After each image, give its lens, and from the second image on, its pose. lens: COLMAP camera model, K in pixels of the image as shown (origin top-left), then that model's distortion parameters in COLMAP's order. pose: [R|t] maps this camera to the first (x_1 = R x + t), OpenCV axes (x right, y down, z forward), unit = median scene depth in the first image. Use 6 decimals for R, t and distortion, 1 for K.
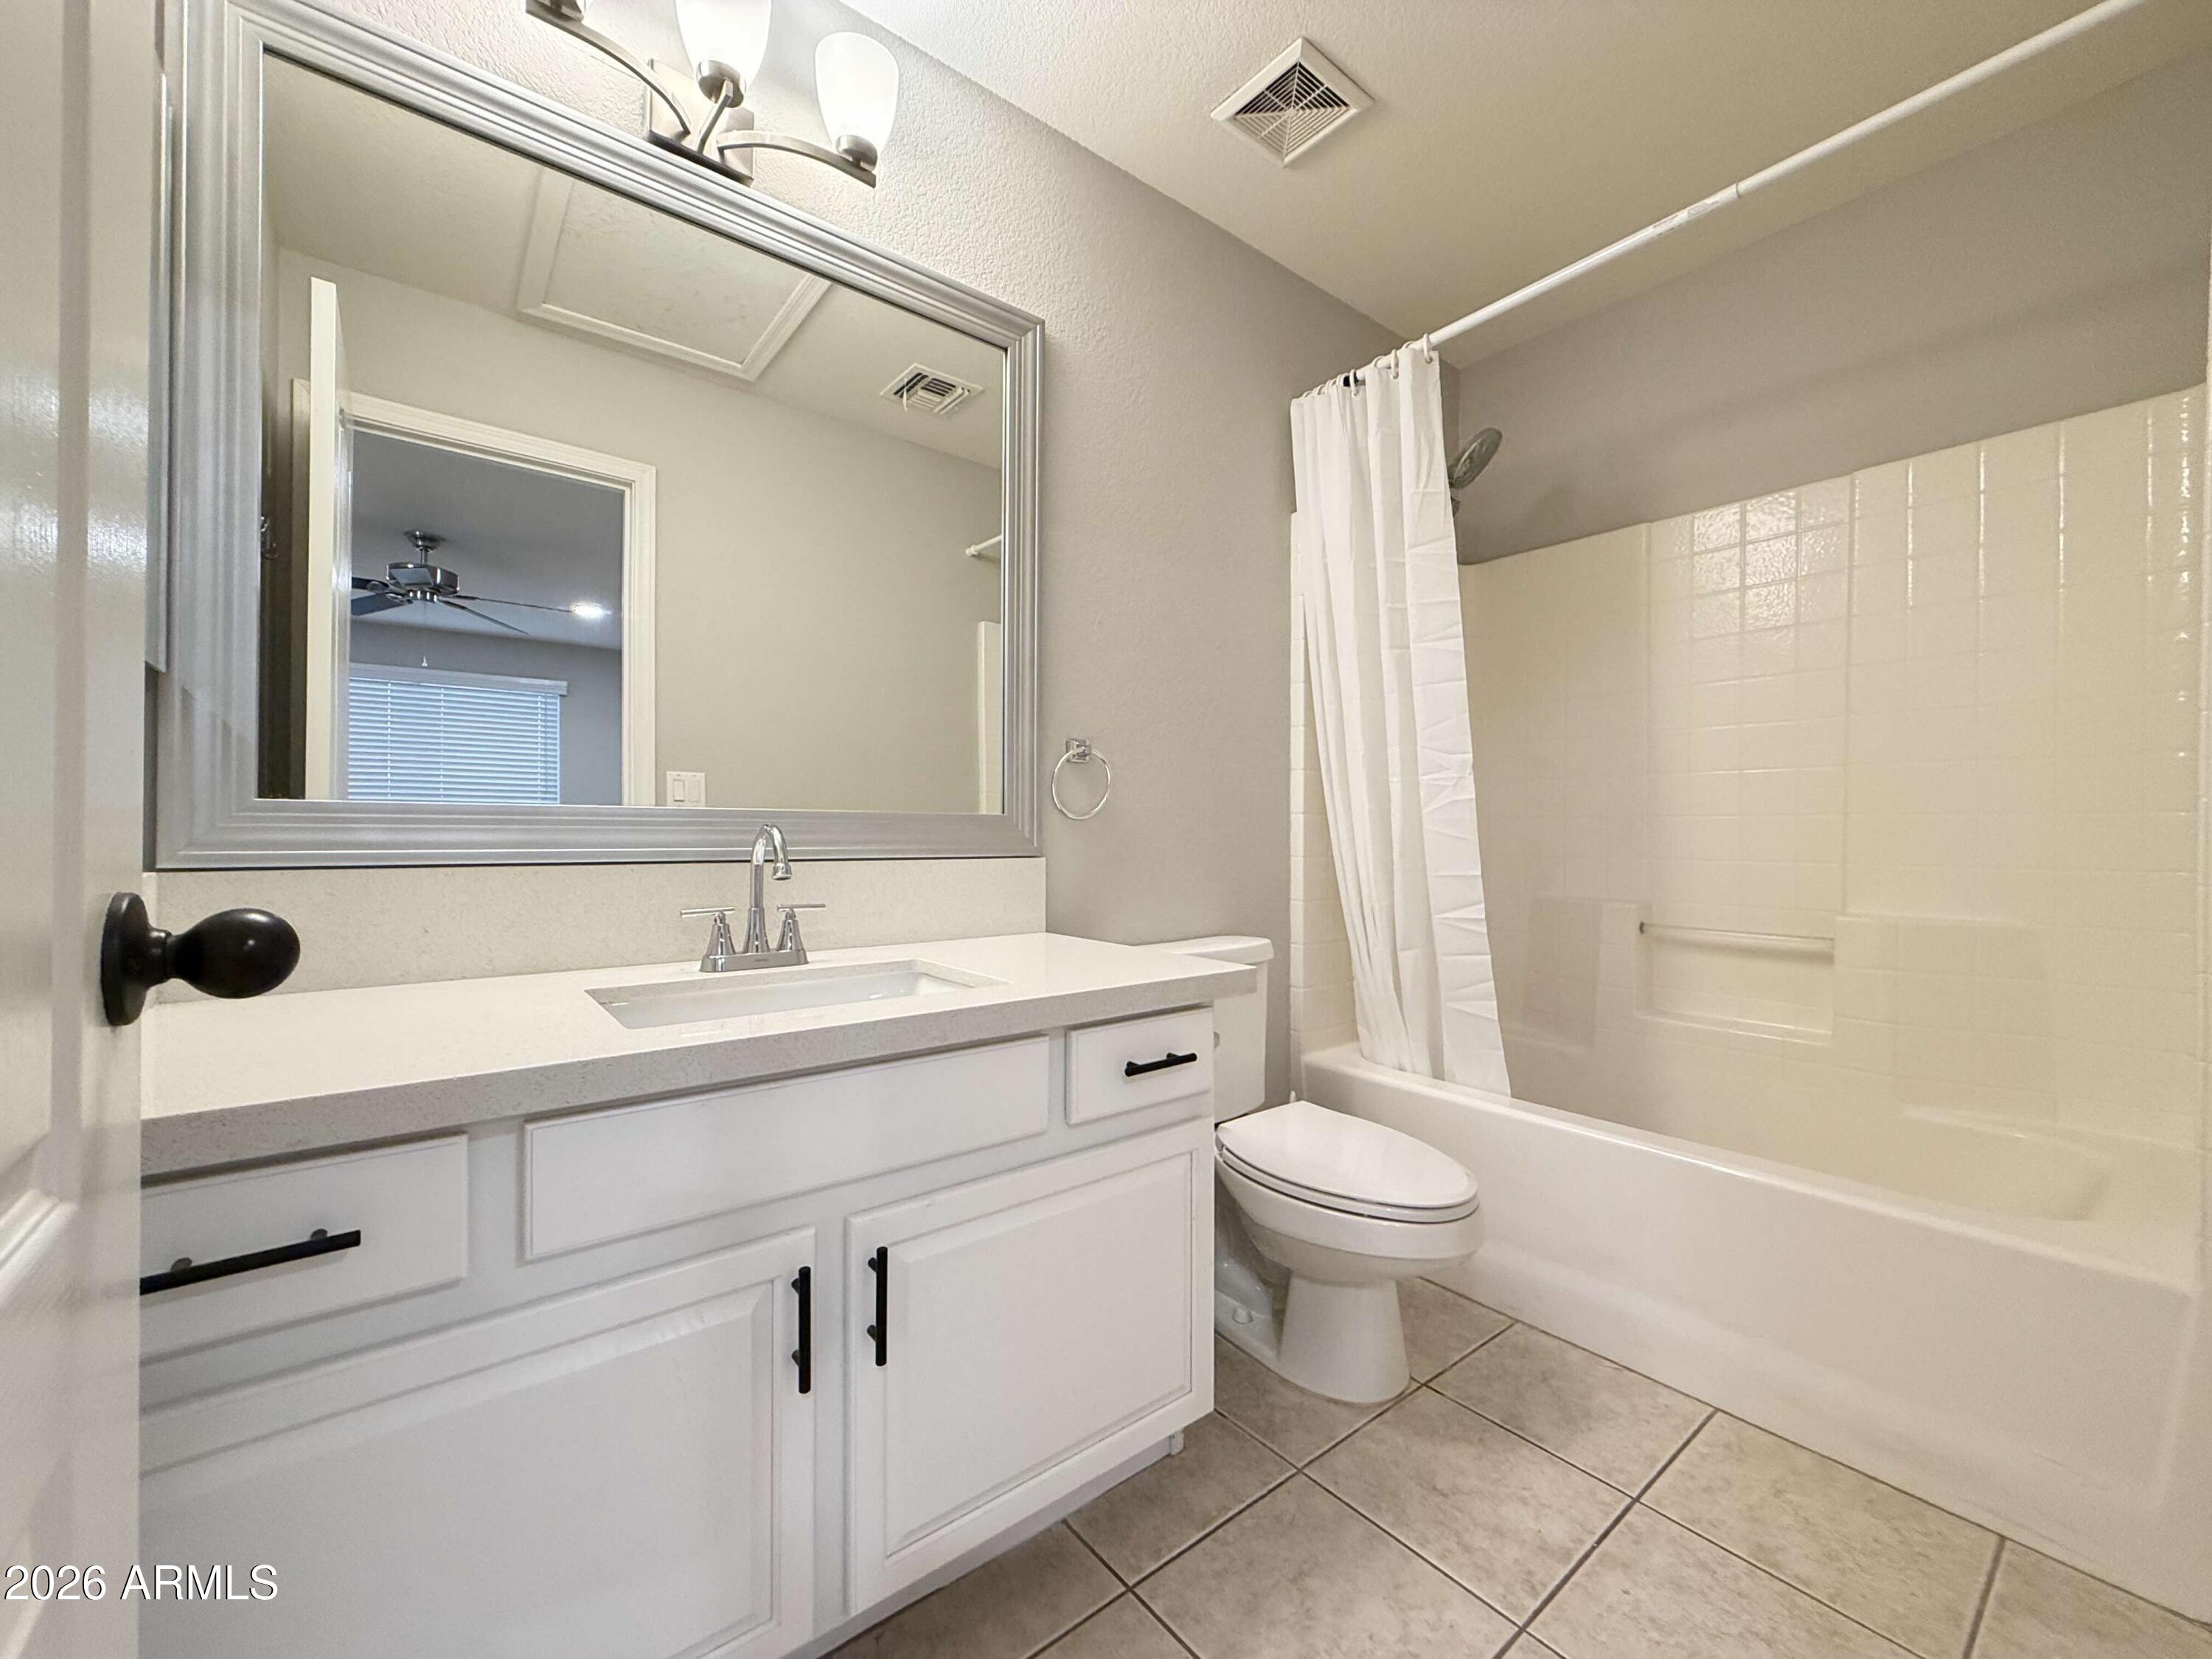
lens RADIAL K [[882.3, 0, 1113.3], [0, 882.3, 822.2], [0, 0, 1]] dist [-0.009138, 0.000070]
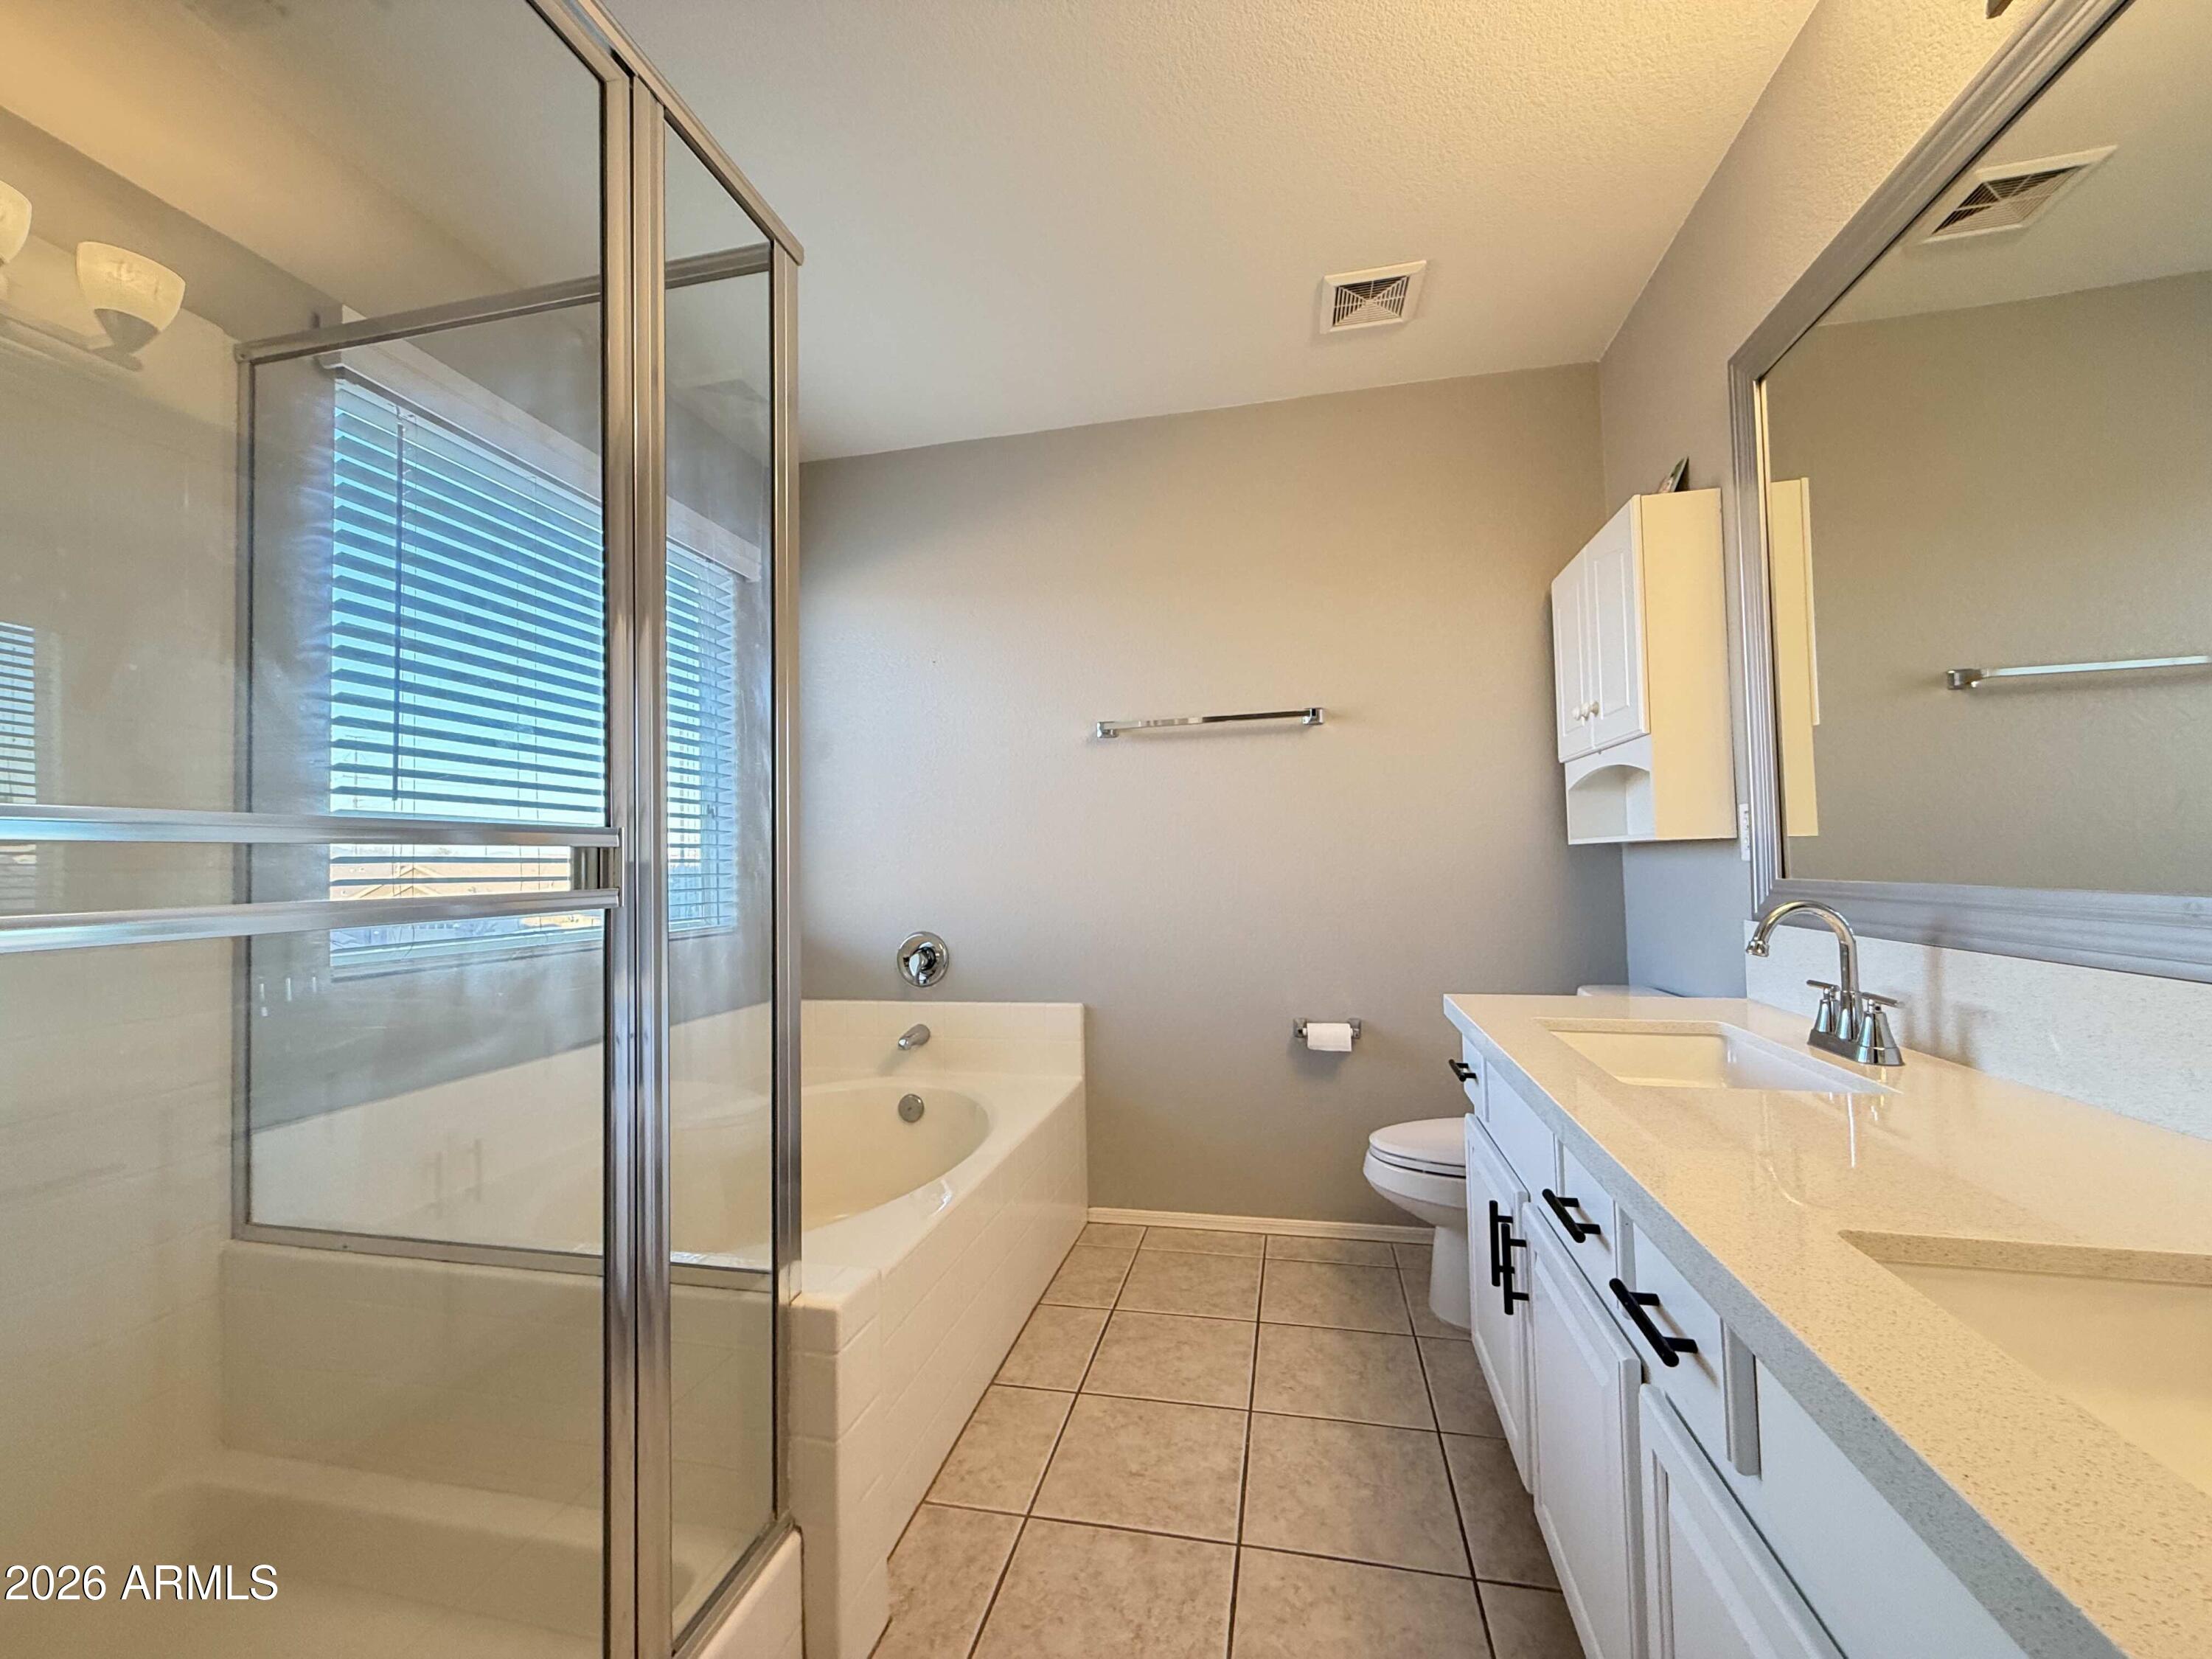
lens RADIAL K [[882.3, 0, 1101.9], [0, 882.3, 824.7], [0, 0, 1]] dist [-0.009138, 0.000070]
pose [[-0.786039, -0.018245, -0.617908, 1.439819], [0.012523, 0.998889, -0.045425, -0.086251], [0.618050, -0.043444, -0.784937, 1.924580]]
